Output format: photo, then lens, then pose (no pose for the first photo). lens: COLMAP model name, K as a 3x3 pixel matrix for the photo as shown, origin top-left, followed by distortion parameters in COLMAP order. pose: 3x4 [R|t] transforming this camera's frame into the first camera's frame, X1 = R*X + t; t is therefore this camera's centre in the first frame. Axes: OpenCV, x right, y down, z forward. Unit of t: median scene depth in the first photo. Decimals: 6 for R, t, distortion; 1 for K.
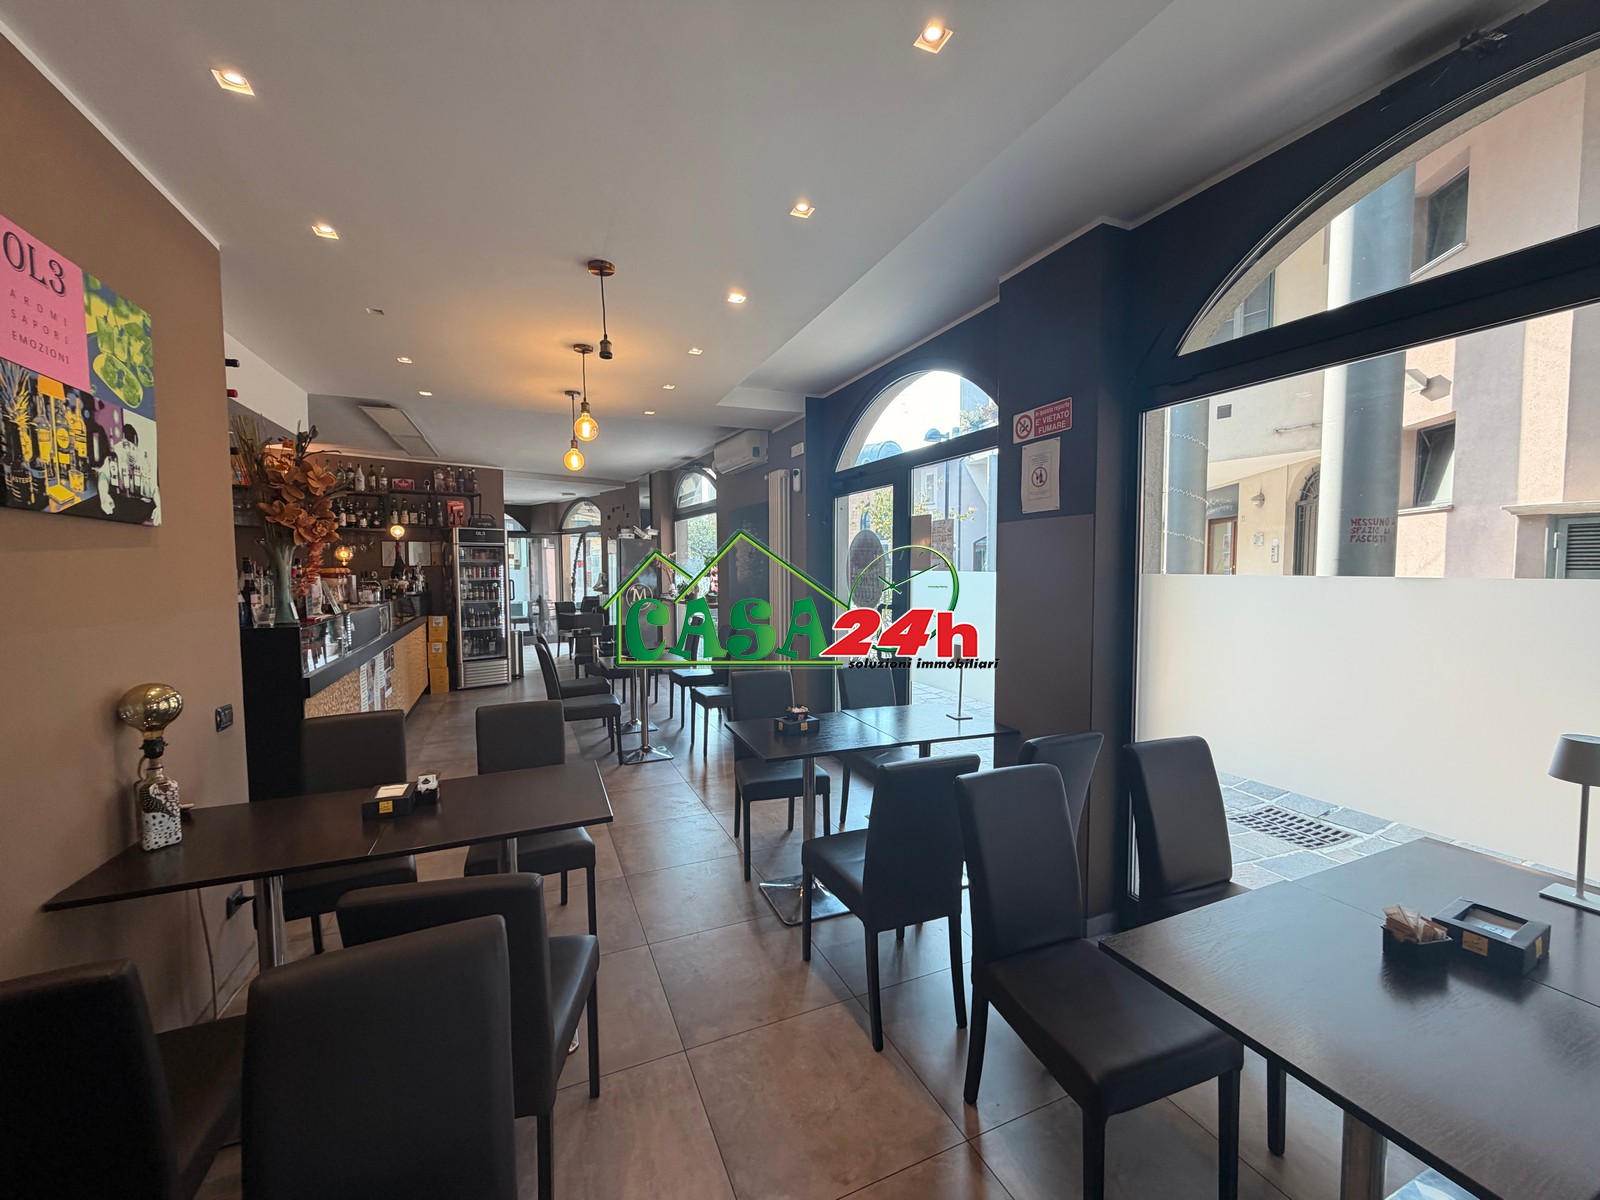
lens RADIAL K [[637.6, 0, 800.2], [0, 637.6, 595.0], [0, 0, 1]] dist [-0.000850, 0.000315]
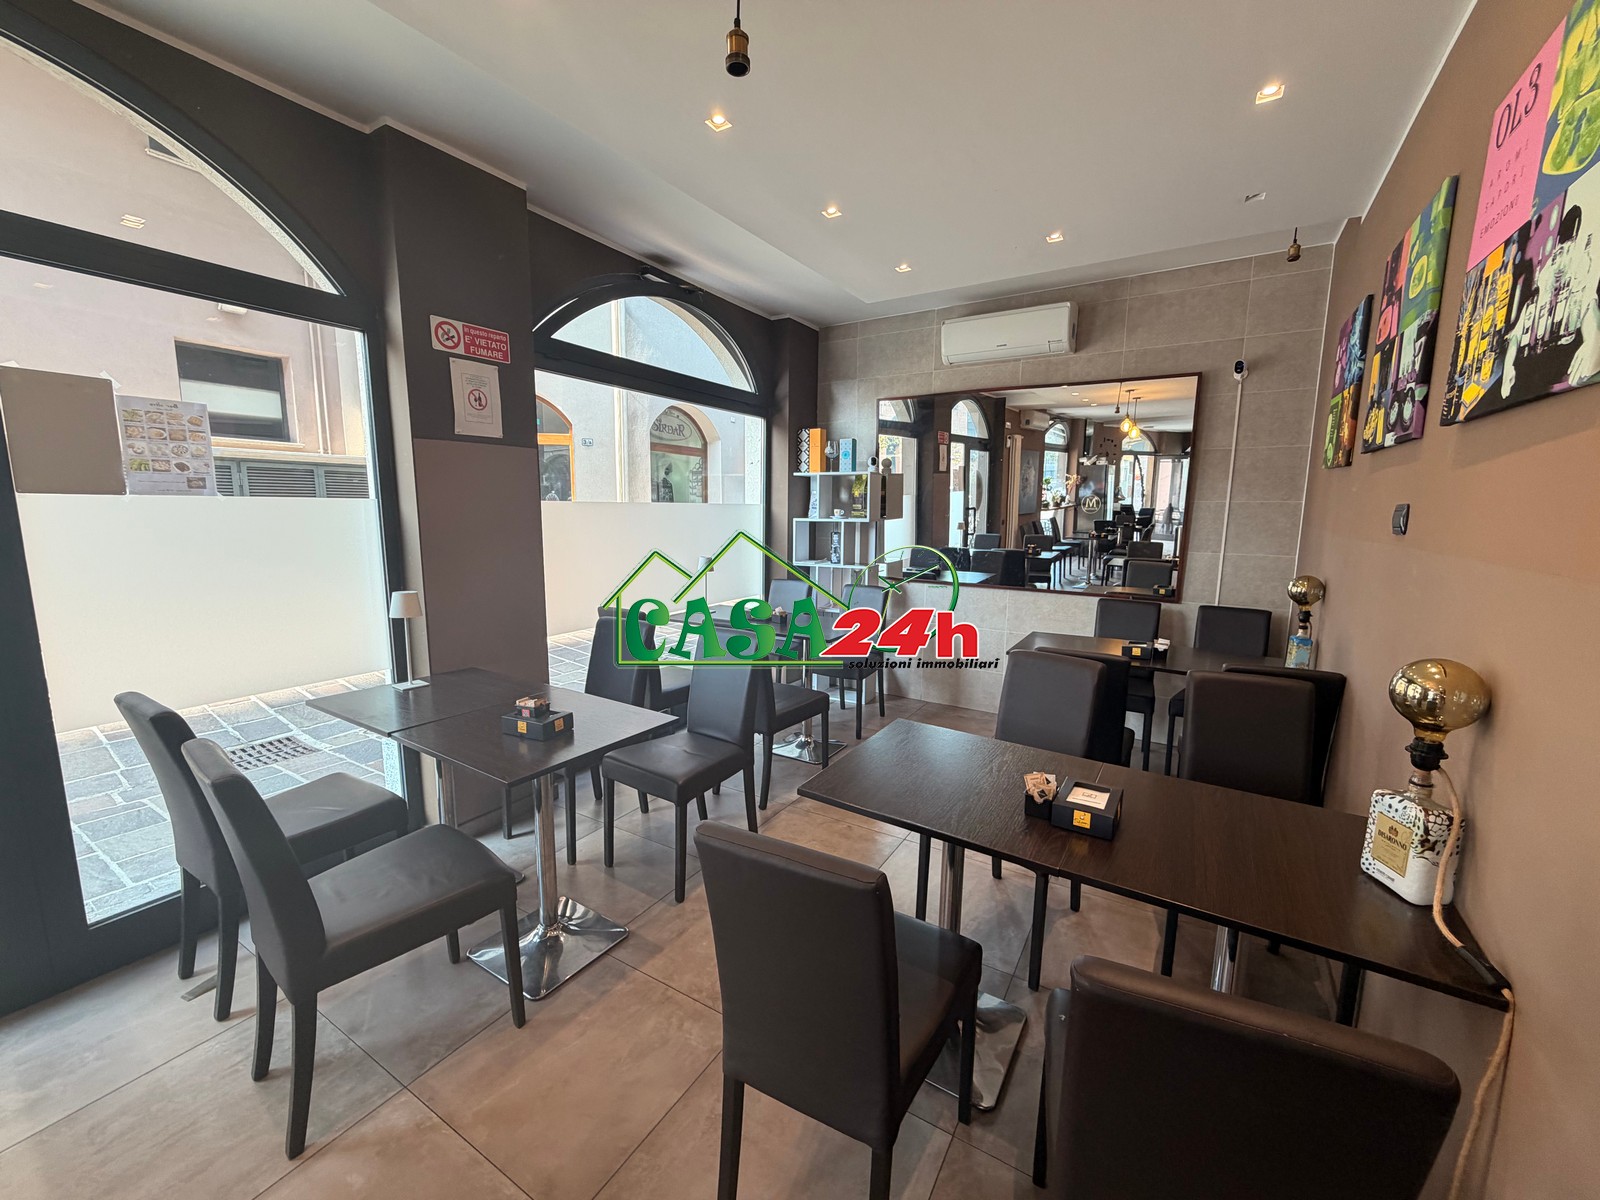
lens RADIAL K [[637.6, 0, 796.6], [0, 637.6, 602.1], [0, 0, 1]] dist [-0.000850, 0.000315]
pose [[-0.564119, -0.123216, 0.816448, -0.328491], [0.033261, 0.984609, 0.171577, -0.013643], [-0.825023, 0.123946, -0.551338, 0.523351]]
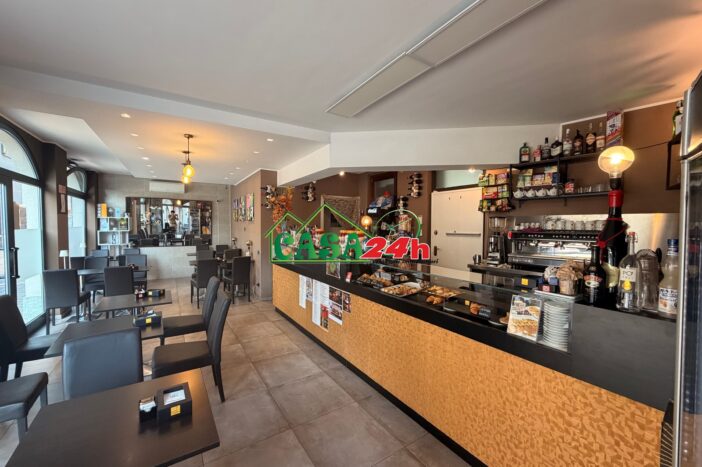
lens RADIAL K [[278.6, 0, 349.0], [0, 278.6, 233.4], [0, 0, 1]] dist [0.001238, -0.000064]
pose [[-0.987648, -0.000944, -0.156685, -0.459271], [-0.014001, 0.996513, 0.082252, -0.064036], [0.156061, 0.083430, -0.984218, 1.186885]]
